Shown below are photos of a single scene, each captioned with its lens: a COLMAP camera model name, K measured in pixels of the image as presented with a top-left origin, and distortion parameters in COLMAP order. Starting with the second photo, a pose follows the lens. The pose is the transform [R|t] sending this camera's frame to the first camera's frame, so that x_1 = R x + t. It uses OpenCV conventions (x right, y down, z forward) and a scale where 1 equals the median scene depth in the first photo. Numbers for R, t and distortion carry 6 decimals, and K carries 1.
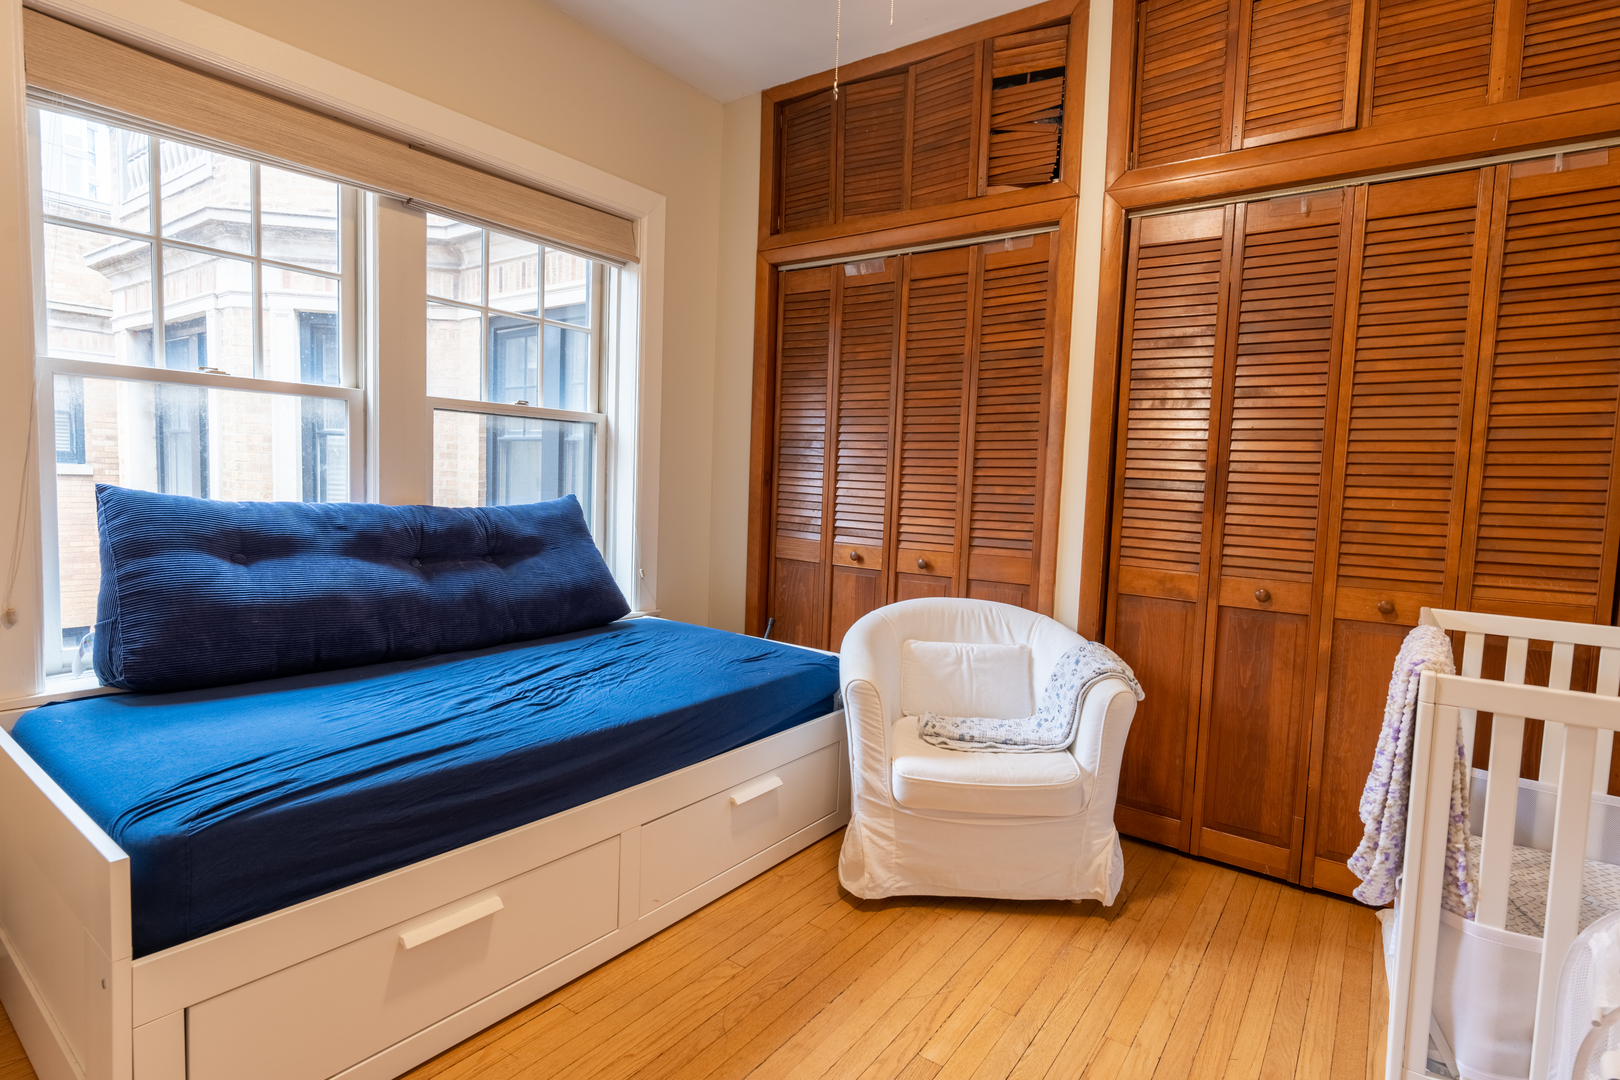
lens RADIAL K [[814.6, 0, 811.6], [0, 814.6, 535.1], [0, 0, 1]] dist [0.004782, -0.000645]
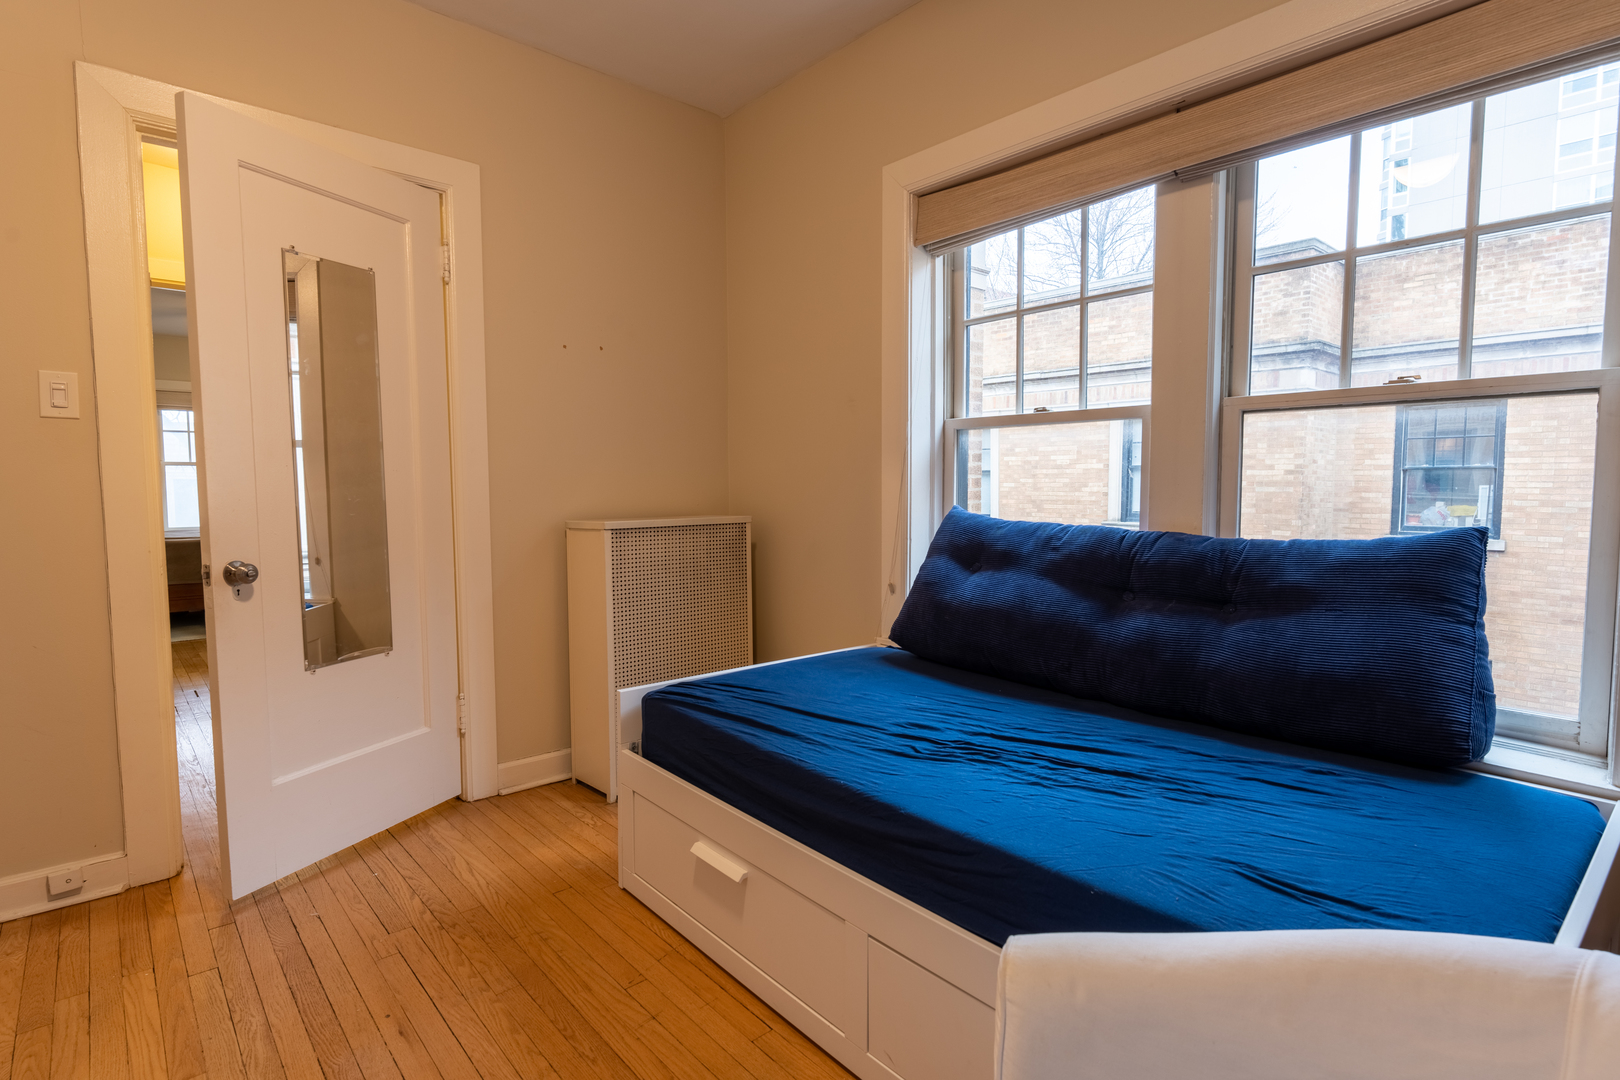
lens RADIAL K [[814.6, 0, 810.4], [0, 814.6, 536.4], [0, 0, 1]] dist [0.004782, -0.000645]
pose [[-0.213914, 0.029131, -0.976418, 0.554219], [-0.076999, 0.995942, 0.046582, -0.056187], [0.973813, 0.085148, -0.210803, 1.077088]]
